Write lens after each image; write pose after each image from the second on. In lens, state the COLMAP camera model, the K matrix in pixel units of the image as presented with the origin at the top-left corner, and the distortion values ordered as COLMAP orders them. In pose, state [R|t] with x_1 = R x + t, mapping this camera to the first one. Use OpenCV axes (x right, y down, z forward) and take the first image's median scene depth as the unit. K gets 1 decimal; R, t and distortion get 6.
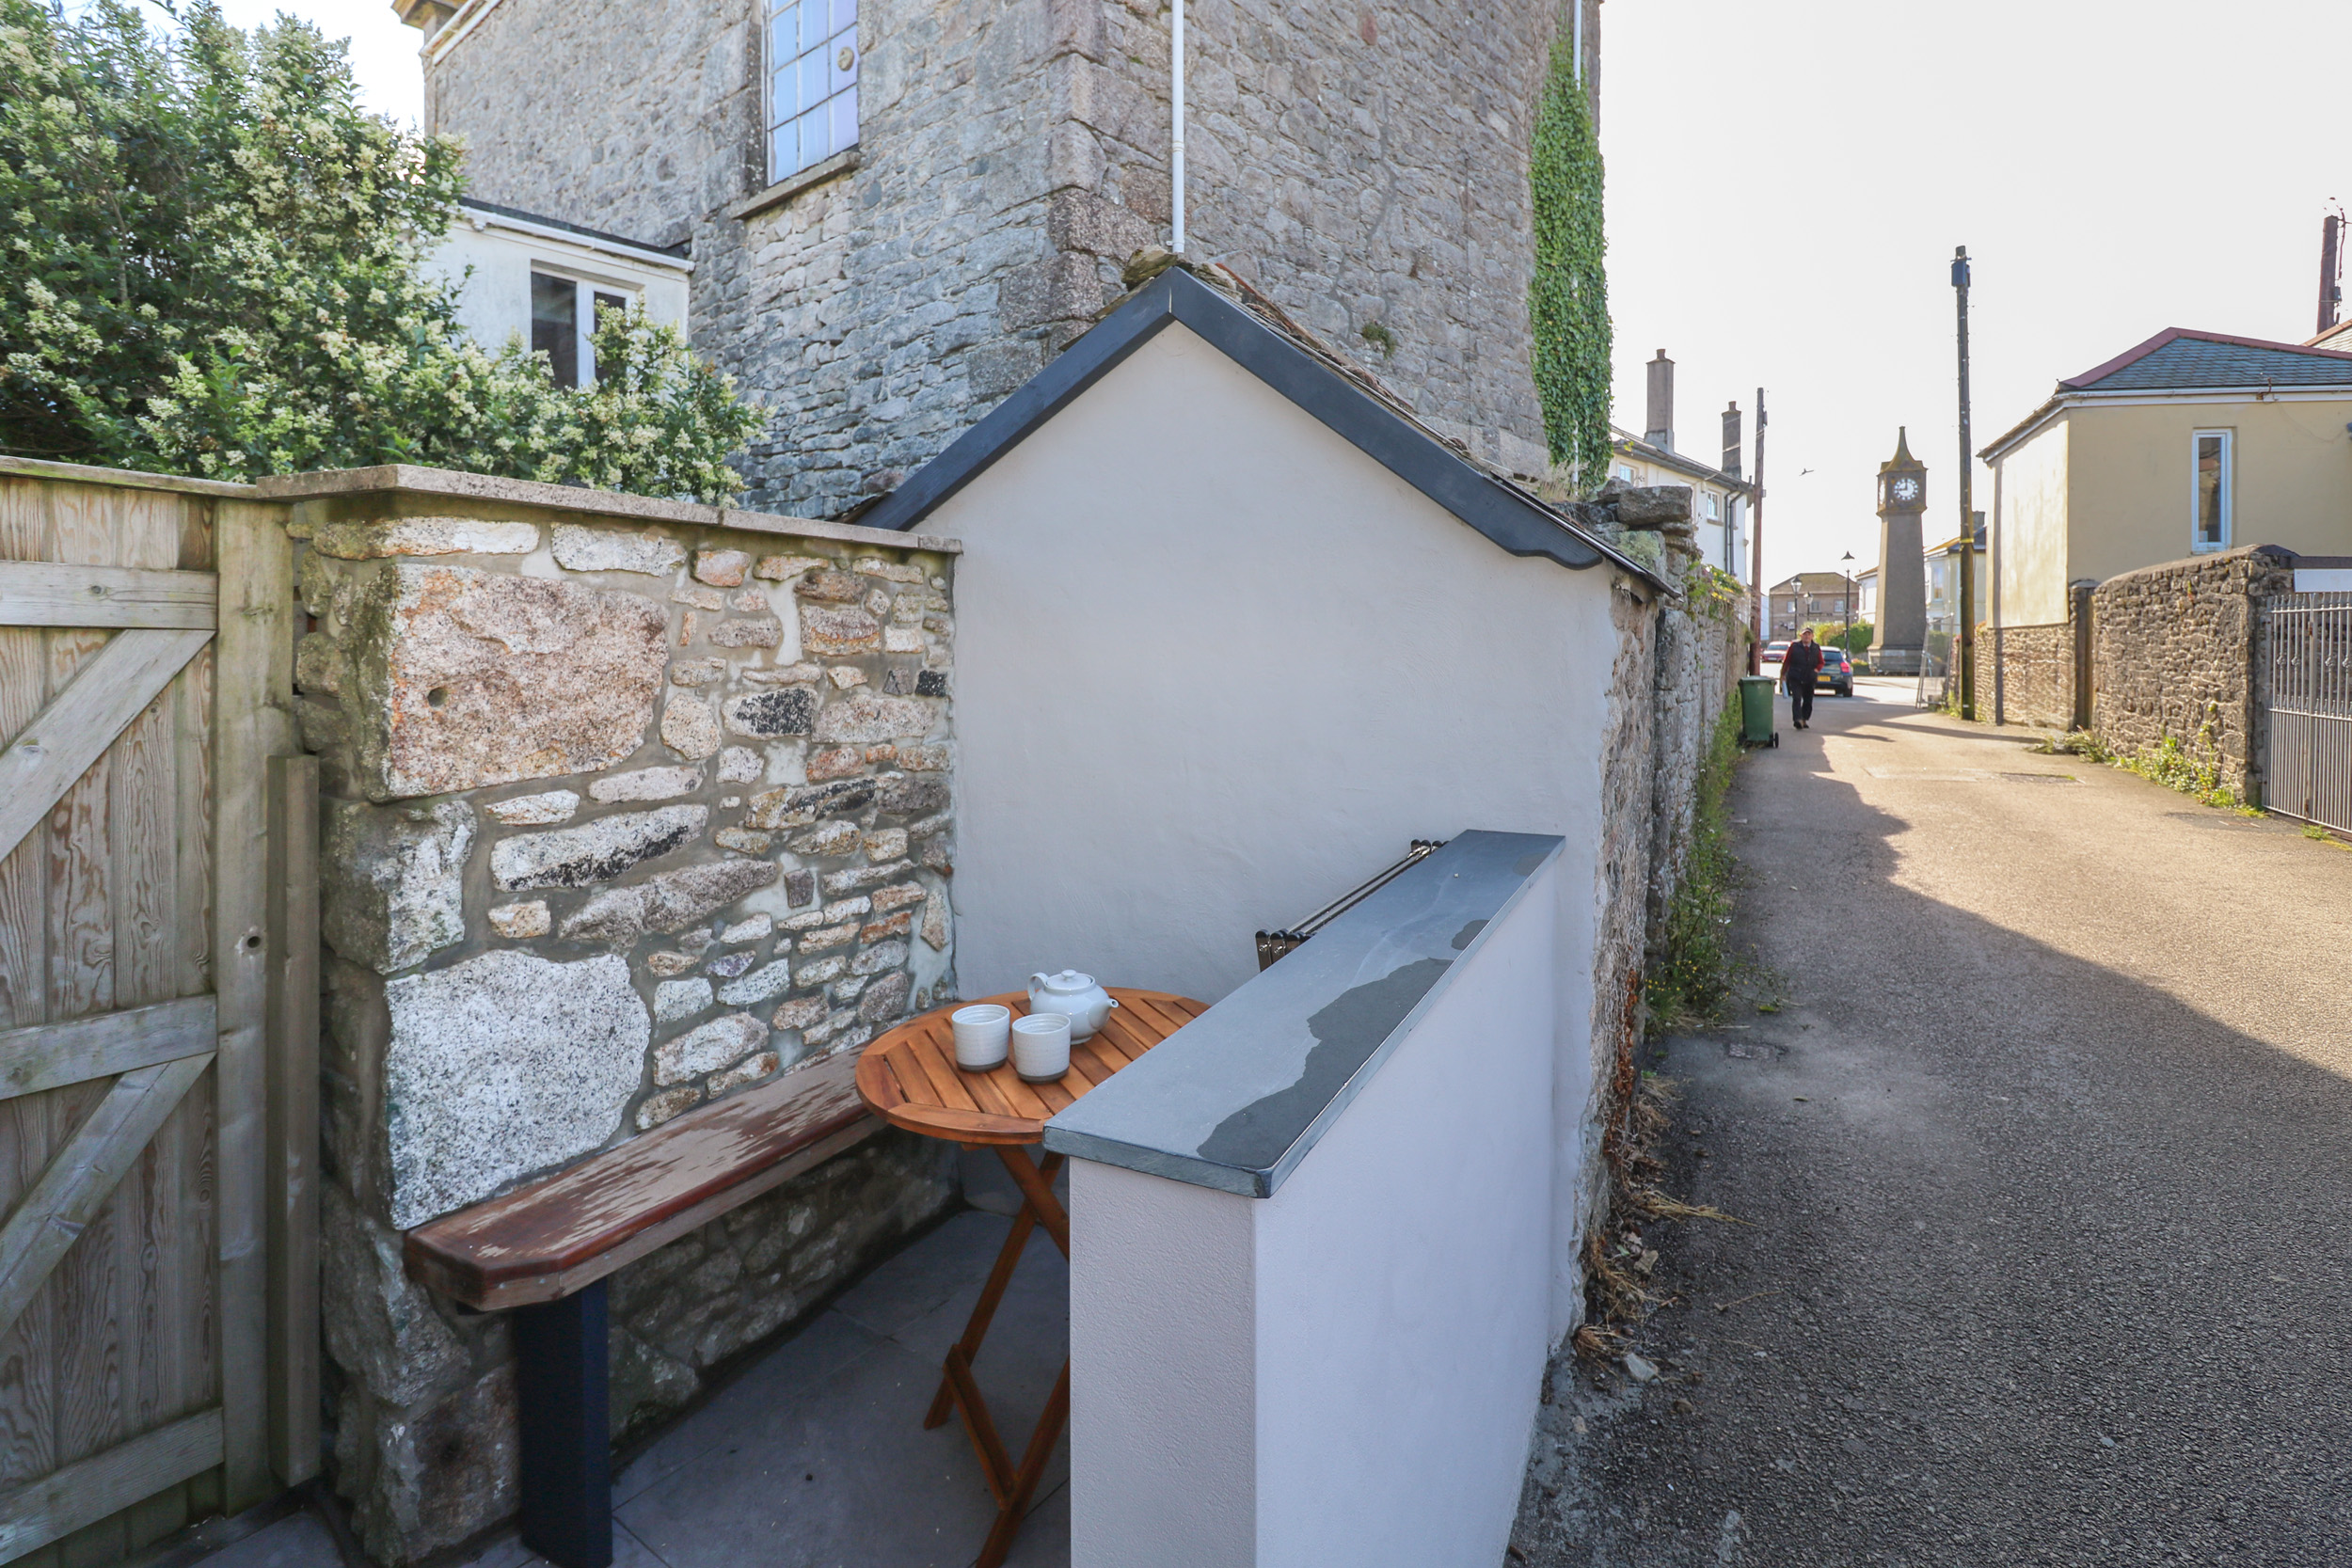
lens RADIAL K [[1086.0, 0, 1178.9], [0, 1086.0, 682.7], [0, 0, 1]] dist [-0.006003, -0.009382]
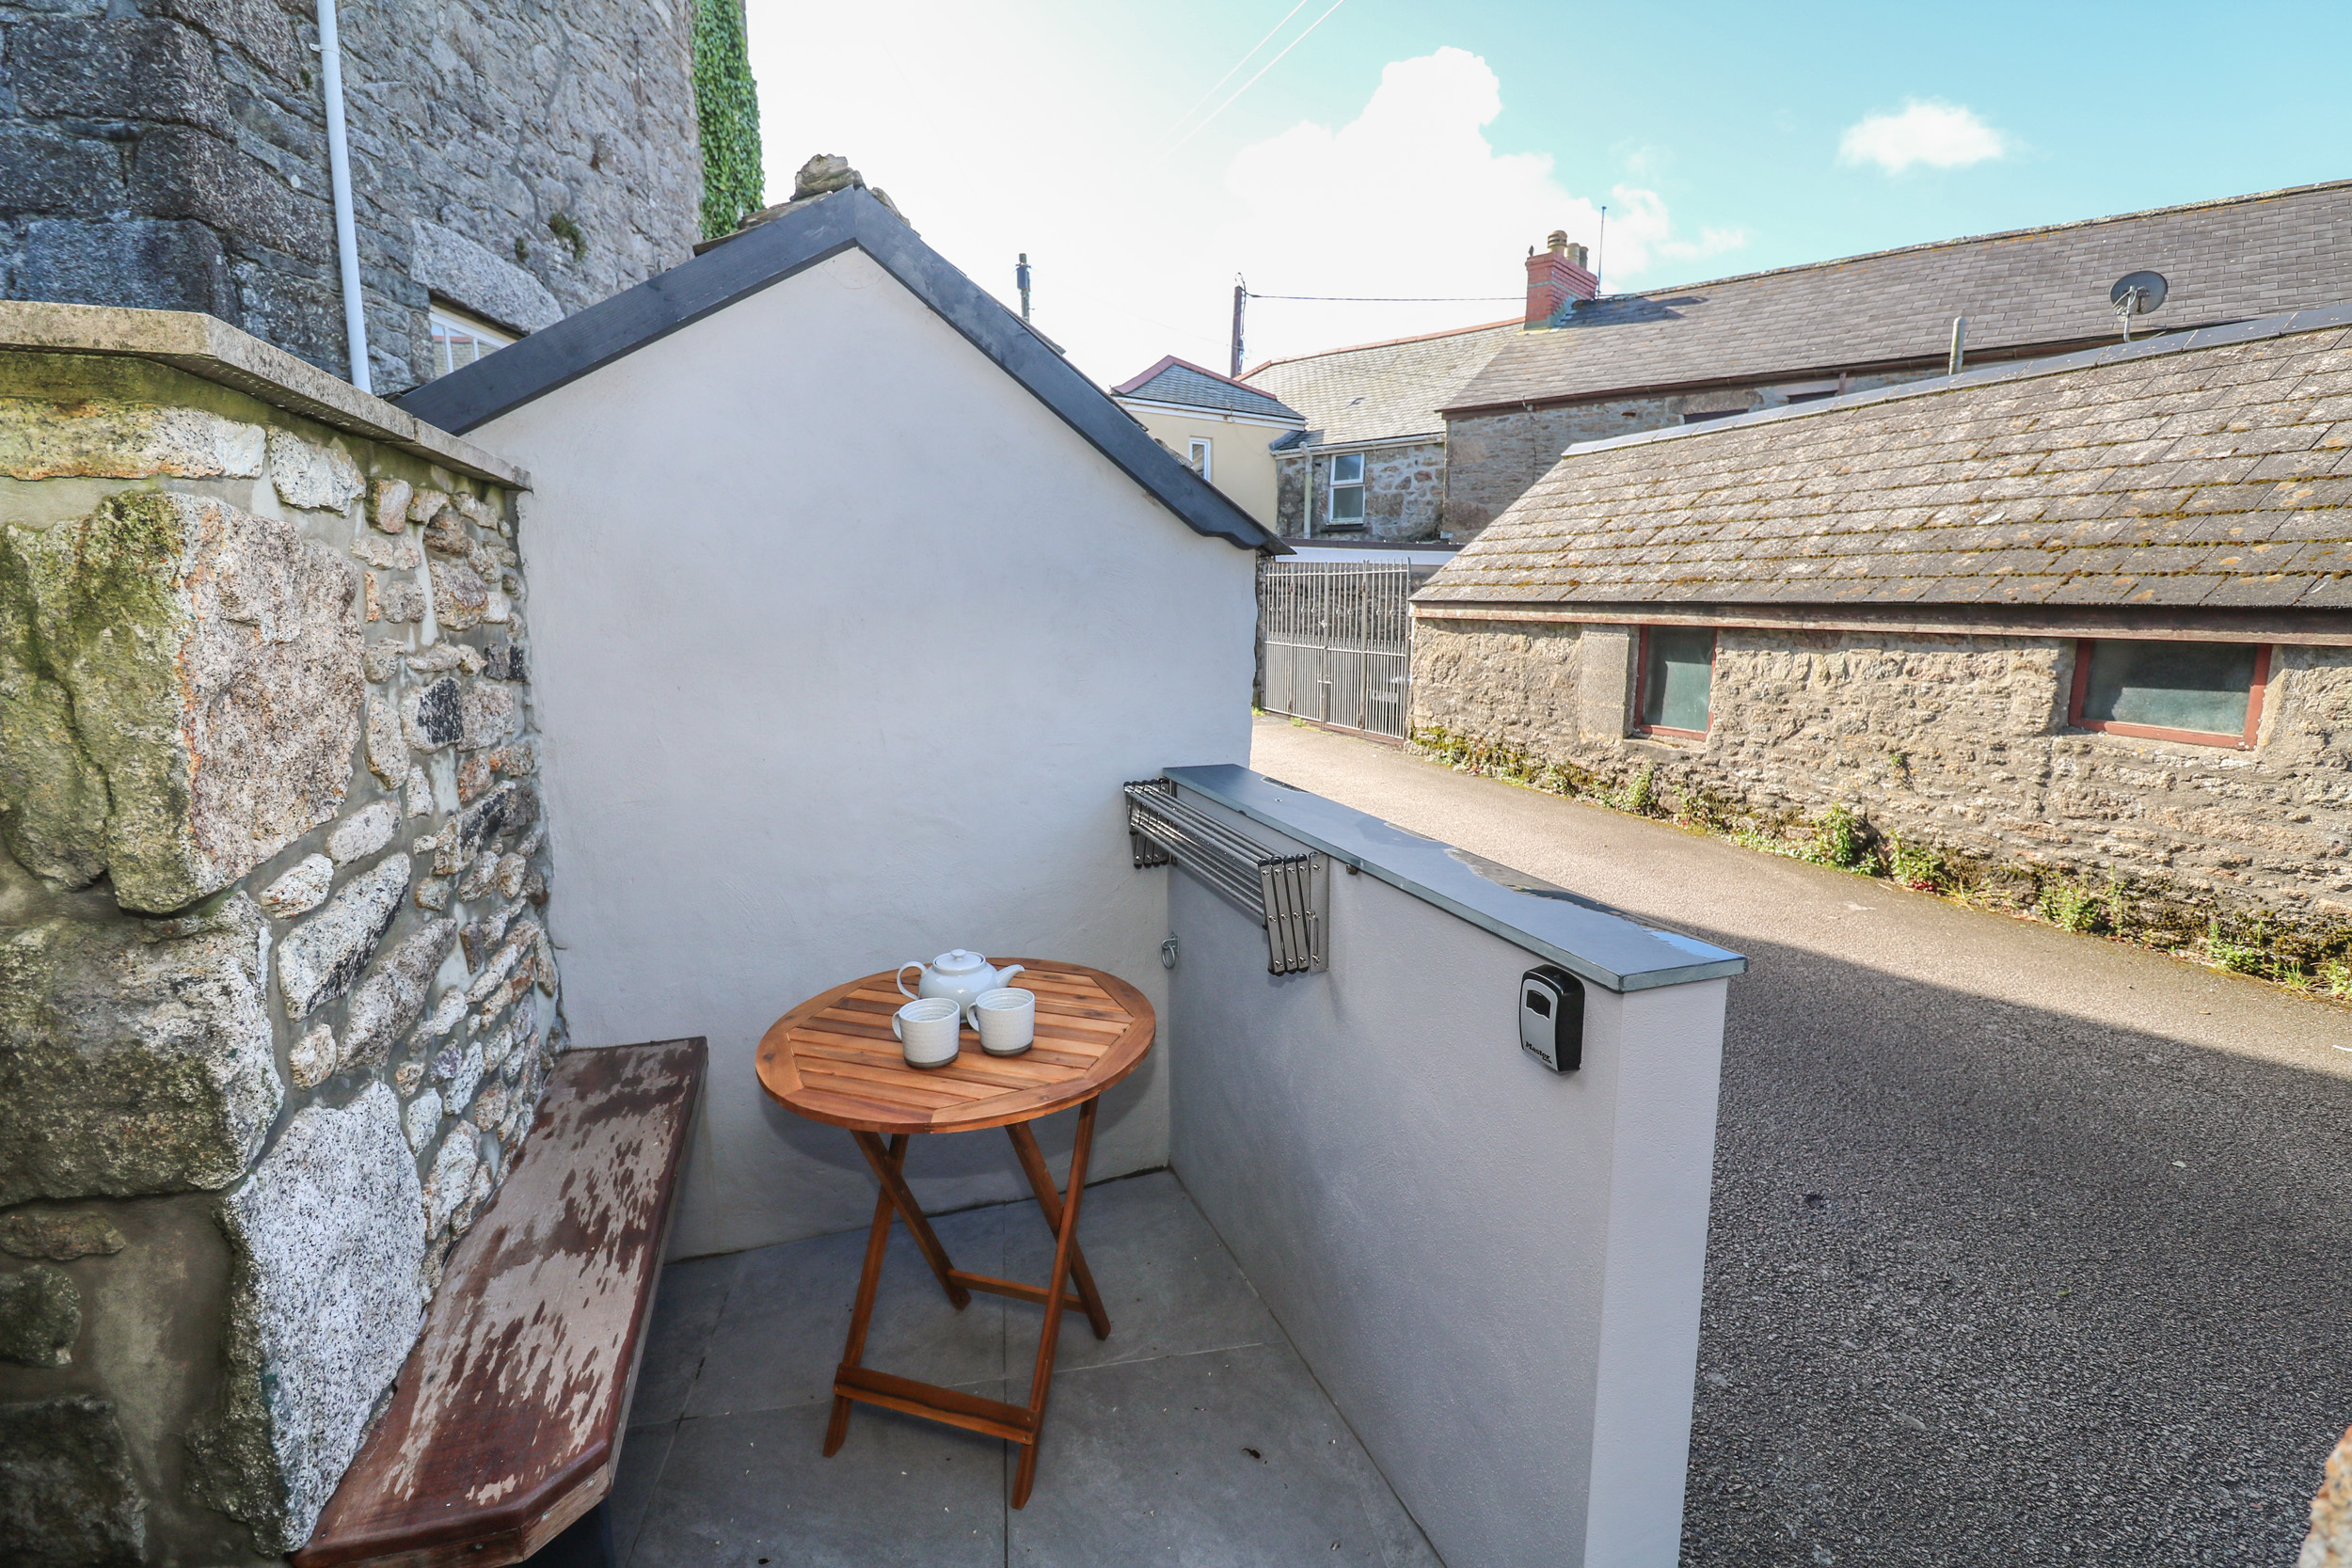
lens RADIAL K [[1086.0, 0, 1168.9], [0, 1086.0, 770.9], [0, 0, 1]] dist [-0.006003, -0.009382]
pose [[0.696890, -0.112638, 0.708278, -0.137454], [0.021844, 0.990465, 0.136023, -0.005383], [-0.716845, -0.079321, 0.692705, 0.039956]]
